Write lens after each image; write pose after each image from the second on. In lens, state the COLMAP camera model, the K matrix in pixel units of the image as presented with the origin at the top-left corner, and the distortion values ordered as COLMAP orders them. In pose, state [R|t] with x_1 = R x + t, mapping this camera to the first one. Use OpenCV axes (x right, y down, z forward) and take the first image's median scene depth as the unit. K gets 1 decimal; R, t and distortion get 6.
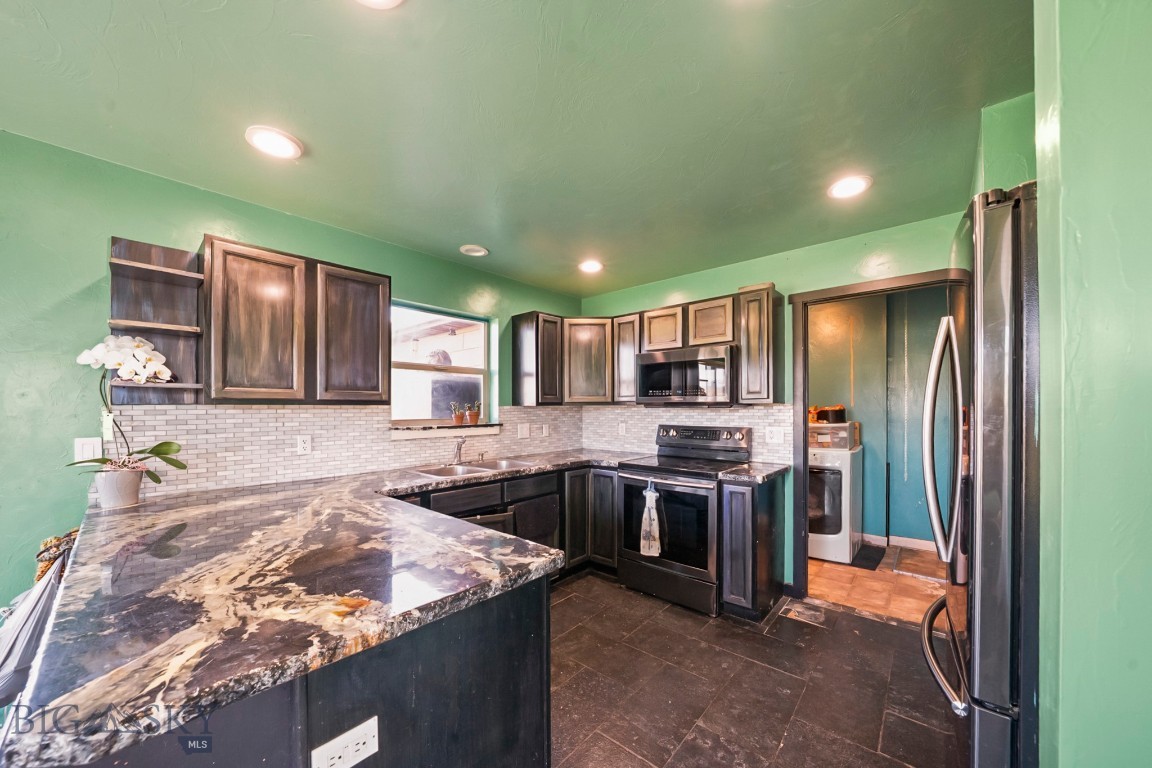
lens RADIAL K [[407.8, 0, 580.0], [0, 407.8, 412.3], [0, 0, 1]] dist [-0.019914, 0.002503]
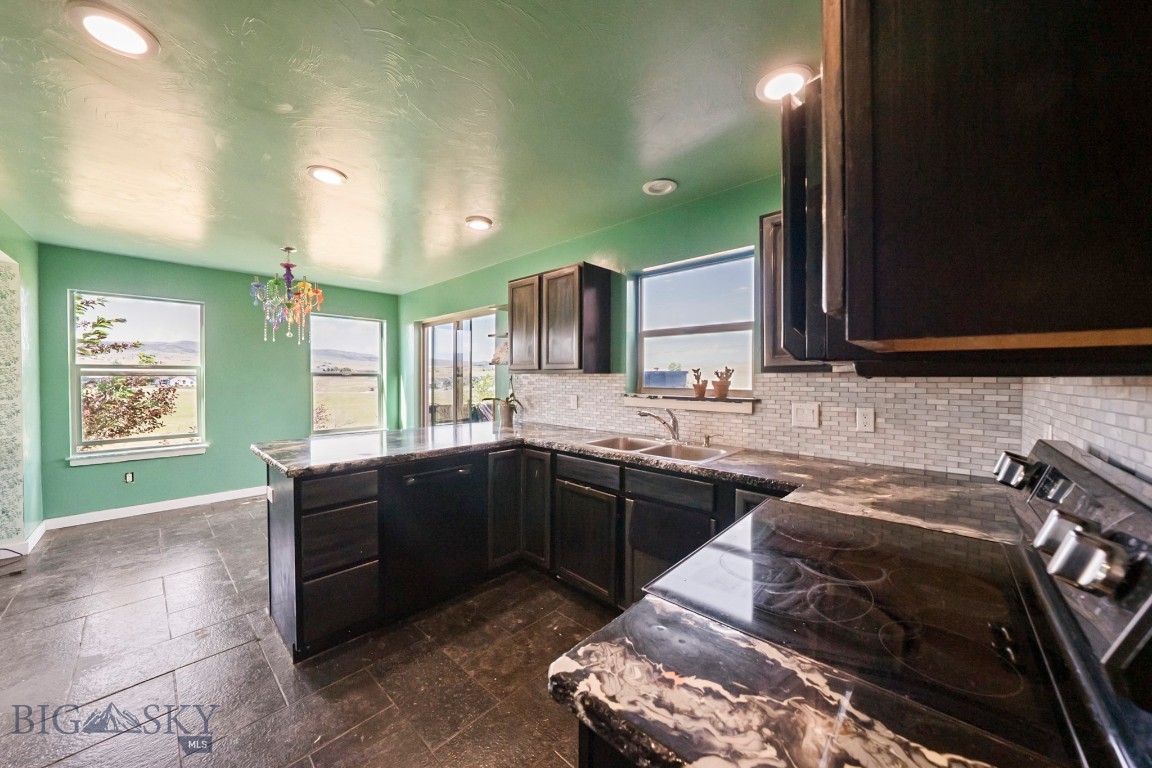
lens RADIAL K [[407.8, 0, 580.1], [0, 407.8, 380.7], [0, 0, 1]] dist [-0.019914, 0.002503]
pose [[-0.026103, 0.013808, -0.999564, 0.801528], [-0.013516, 0.999808, 0.014164, -0.014305], [0.999568, 0.013880, -0.025911, 1.188938]]
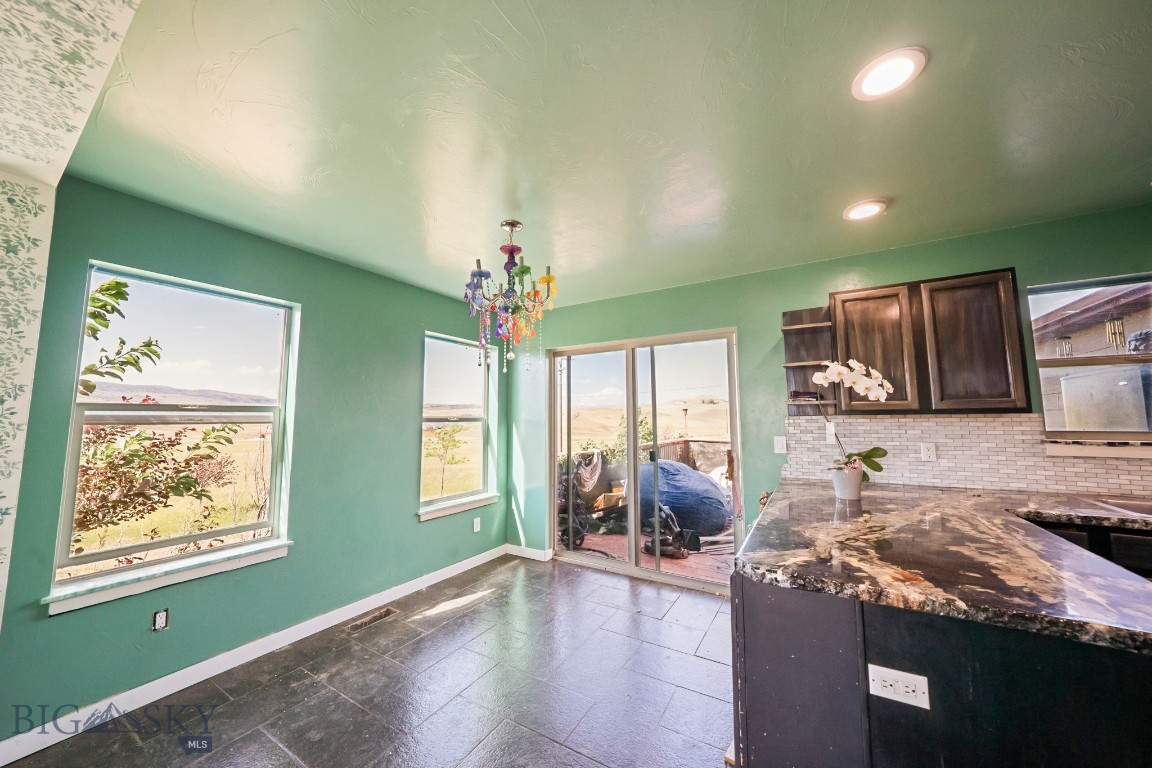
lens RADIAL K [[407.8, 0, 576.6], [0, 407.8, 378.5], [0, 0, 1]] dist [-0.019914, 0.002503]
pose [[0.180630, -0.096755, -0.978781, 0.215668], [-0.004094, 0.995067, -0.099120, -0.003074], [0.983543, 0.021911, 0.179343, -0.099610]]
